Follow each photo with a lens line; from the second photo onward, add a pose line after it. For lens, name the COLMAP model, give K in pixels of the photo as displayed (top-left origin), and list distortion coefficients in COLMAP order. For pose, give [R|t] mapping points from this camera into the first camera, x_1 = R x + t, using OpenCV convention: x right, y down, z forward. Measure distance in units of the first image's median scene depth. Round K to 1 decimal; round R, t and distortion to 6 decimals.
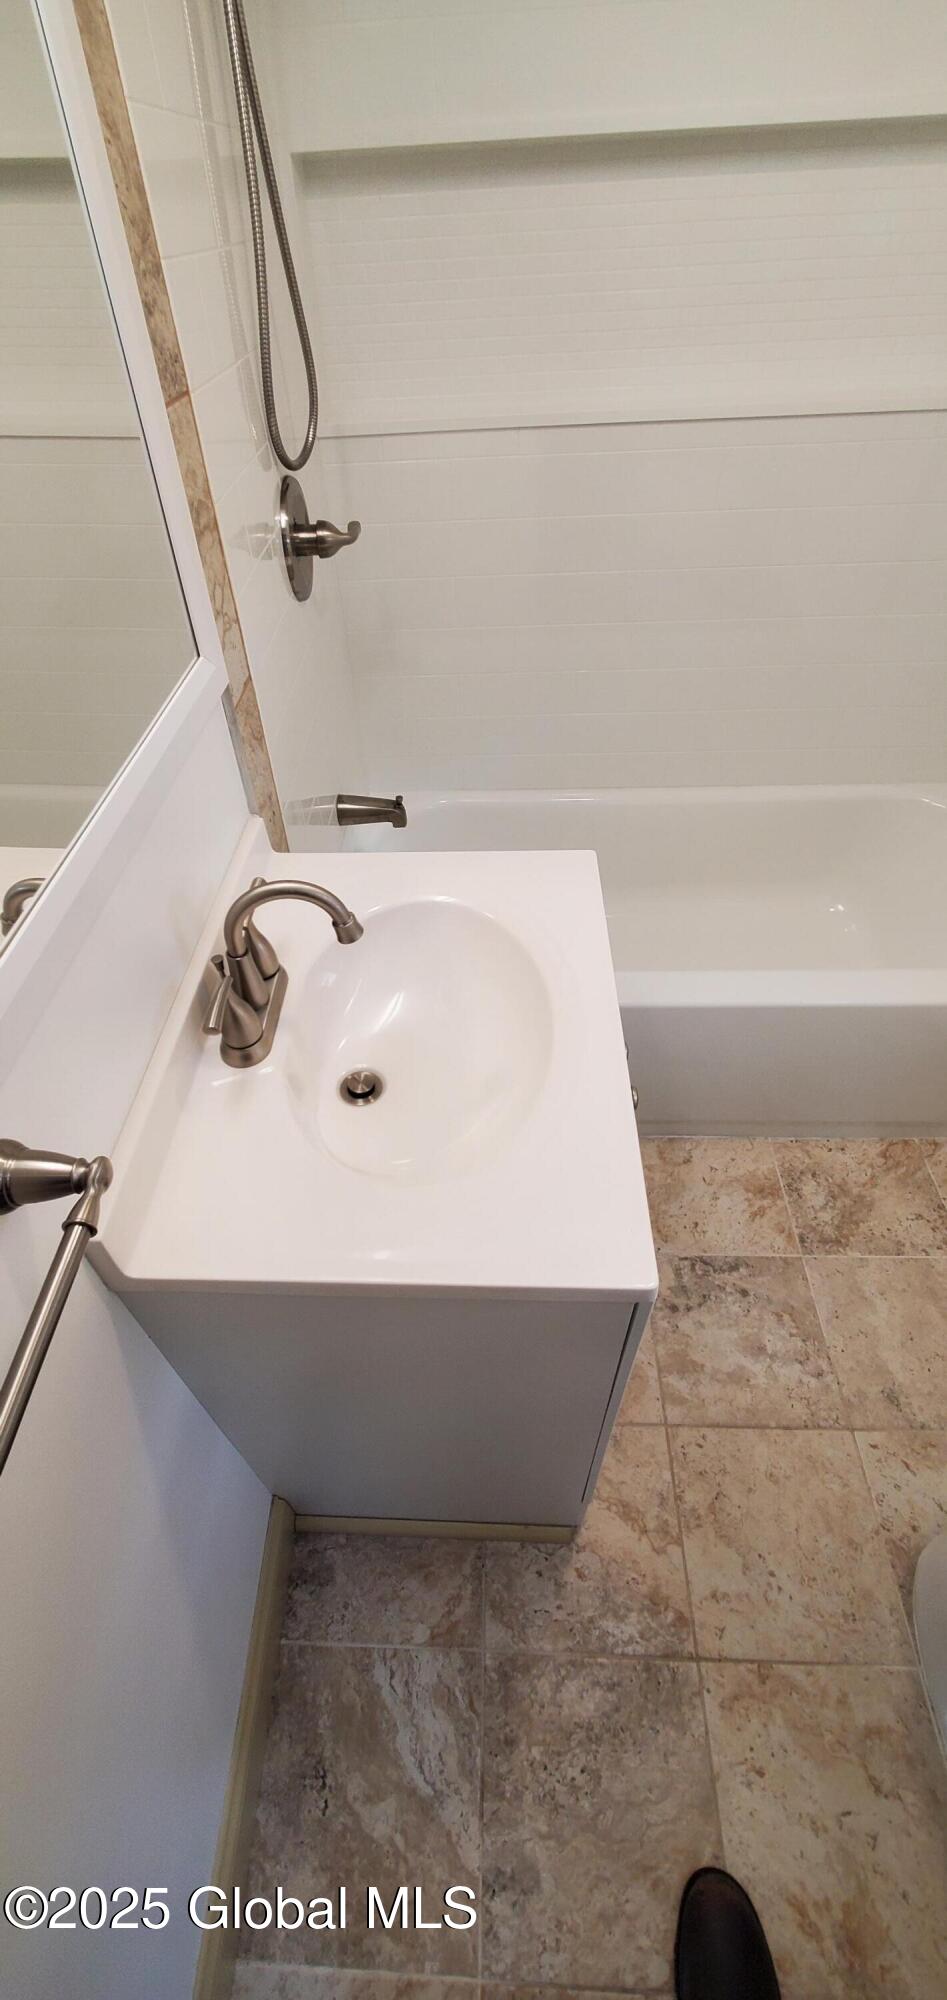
lens RADIAL K [[796.8, 0, 450.5], [0, 796.8, 1000.3], [0, 0, 1]] dist [-0.005908, -0.000754]
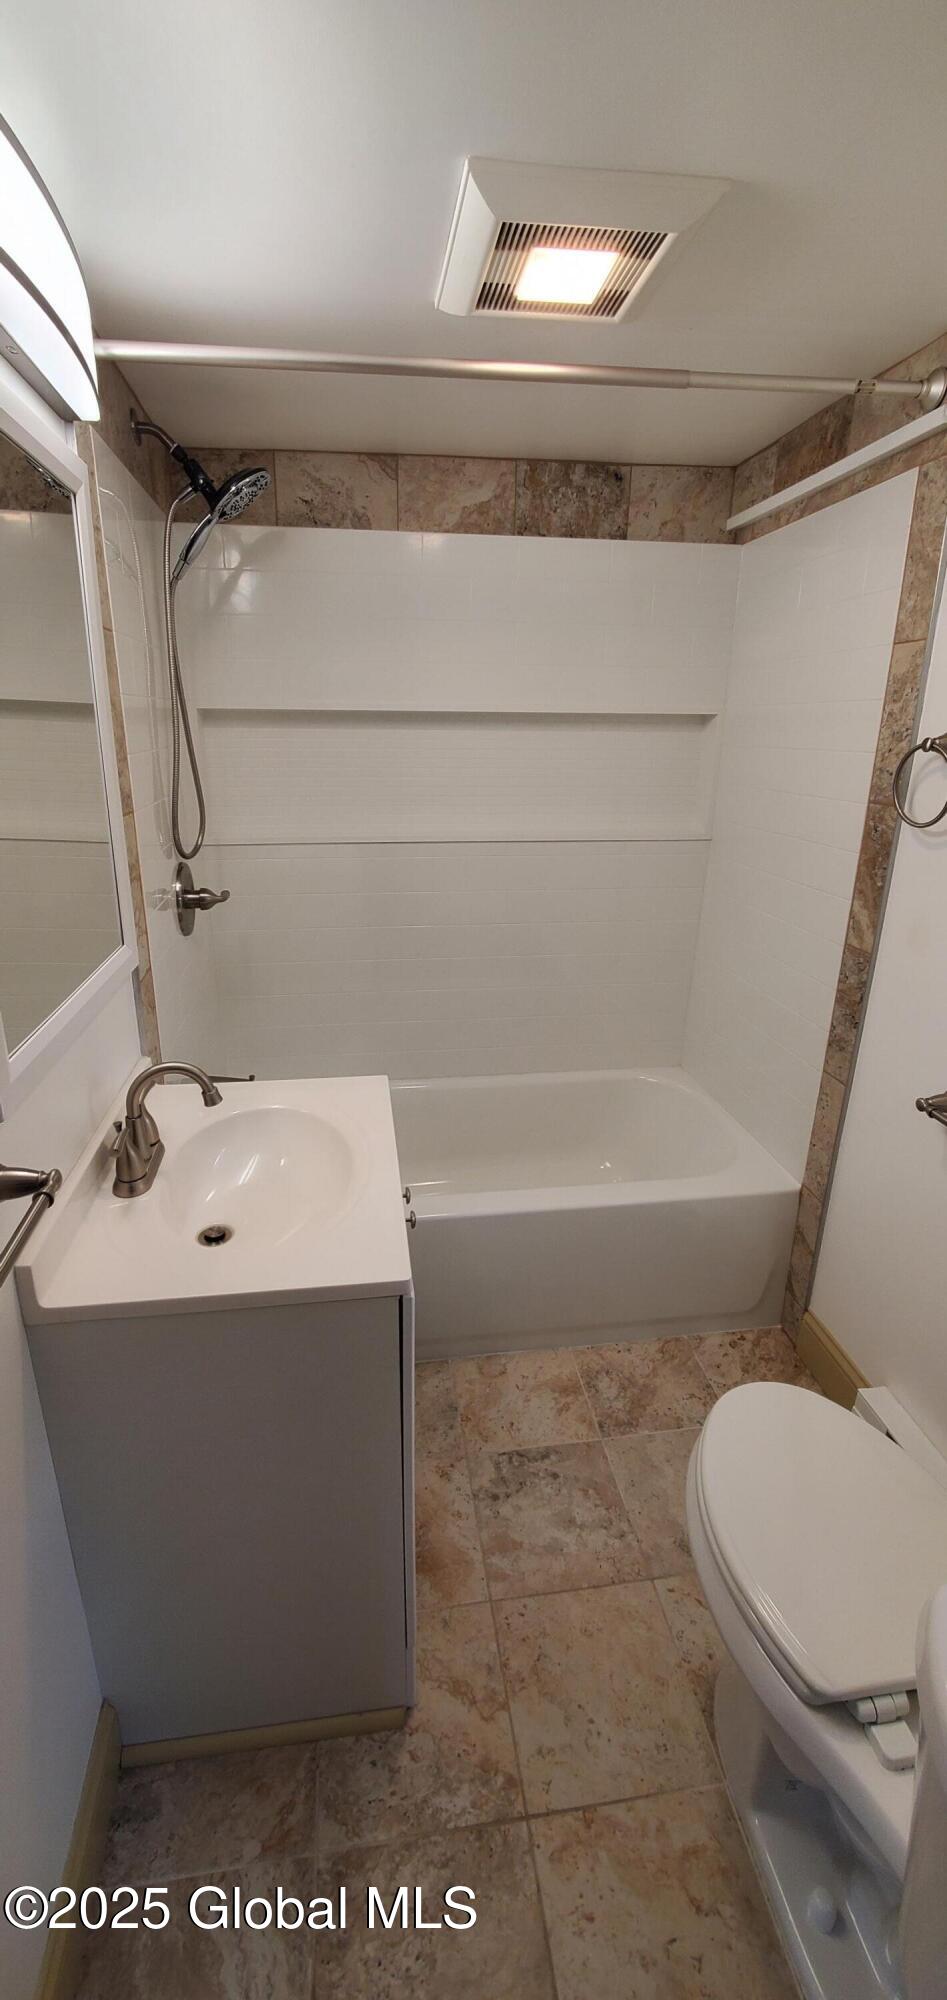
lens RADIAL K [[796.8, 0, 450.5], [0, 796.8, 1000.3], [0, 0, 1]] dist [-0.005908, -0.000754]
pose [[0.984738, -0.005065, 0.173969, 0.038276], [0.081021, 0.898002, -0.432467, 0.295216], [-0.154034, 0.439962, 0.884707, -0.335738]]
